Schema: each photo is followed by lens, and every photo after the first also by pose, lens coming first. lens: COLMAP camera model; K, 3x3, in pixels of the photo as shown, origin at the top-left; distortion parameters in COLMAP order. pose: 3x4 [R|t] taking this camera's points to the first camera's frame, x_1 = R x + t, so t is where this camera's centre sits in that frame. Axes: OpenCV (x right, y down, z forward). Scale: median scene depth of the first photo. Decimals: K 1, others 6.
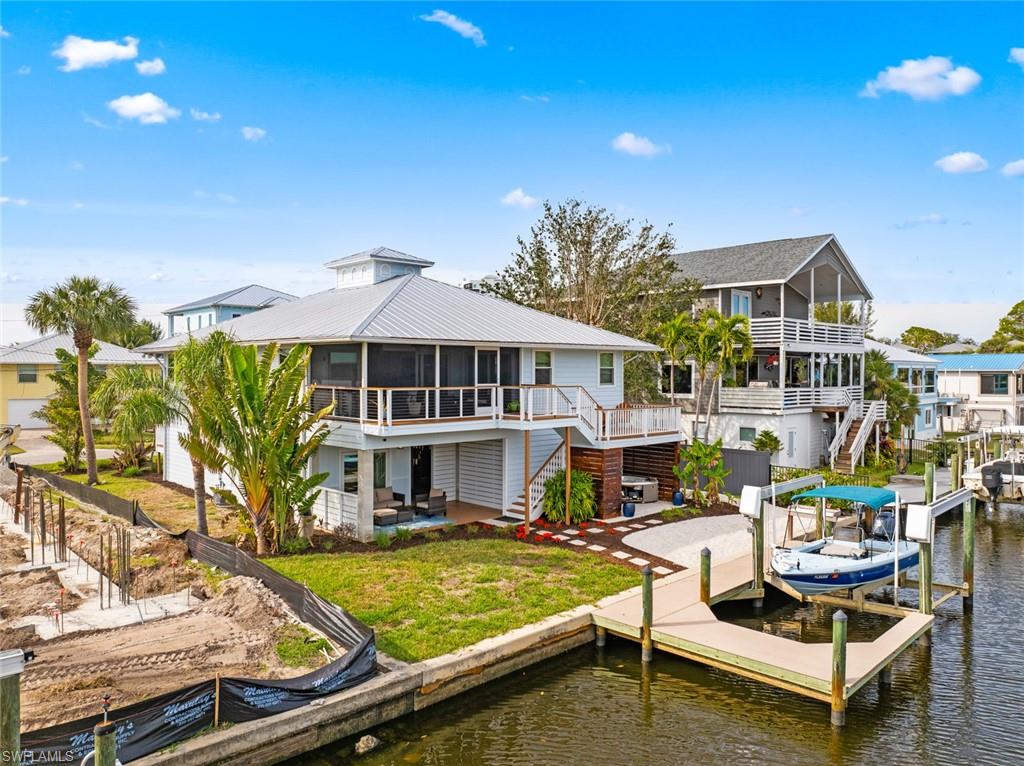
lens RADIAL K [[724.5, 0, 512.0], [0, 724.5, 383.0], [0, 0, 1]] dist [-0.029565, 0.002254]
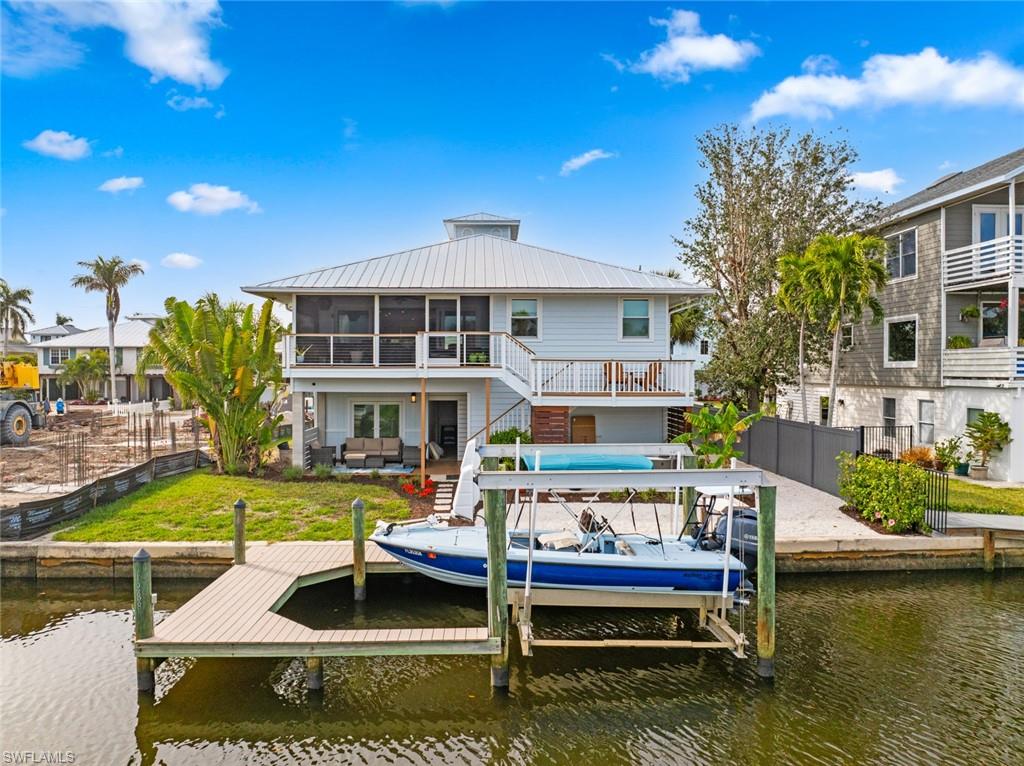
lens RADIAL K [[724.5, 0, 512.0], [0, 724.5, 383.0], [0, 0, 1]] dist [-0.029565, 0.002254]
pose [[0.752861, 0.012034, -0.658070, 0.456035], [-0.011863, 0.999919, 0.004714, 0.041941], [0.658073, 0.004258, 0.752942, 0.233503]]
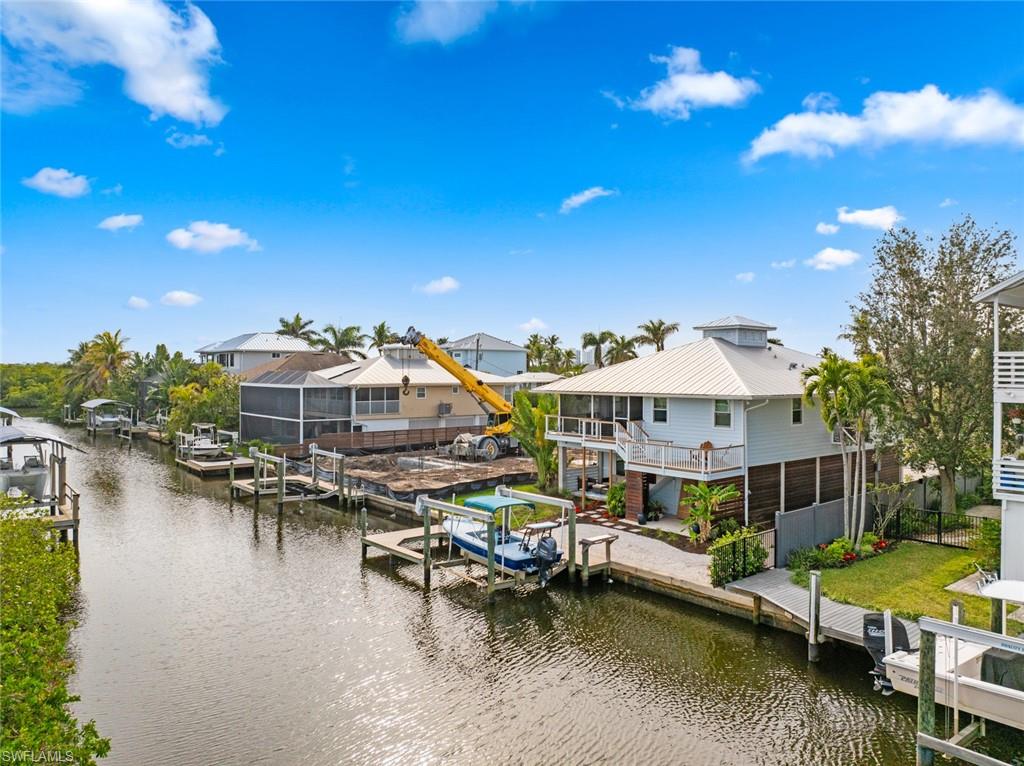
lens RADIAL K [[724.5, 0, 512.0], [0, 724.5, 383.0], [0, 0, 1]] dist [-0.029565, 0.002254]
pose [[-0.090089, 0.019668, -0.995739, 1.061803], [-0.010214, 0.999734, 0.020671, -0.071443], [0.995881, 0.012033, -0.089864, 0.619089]]
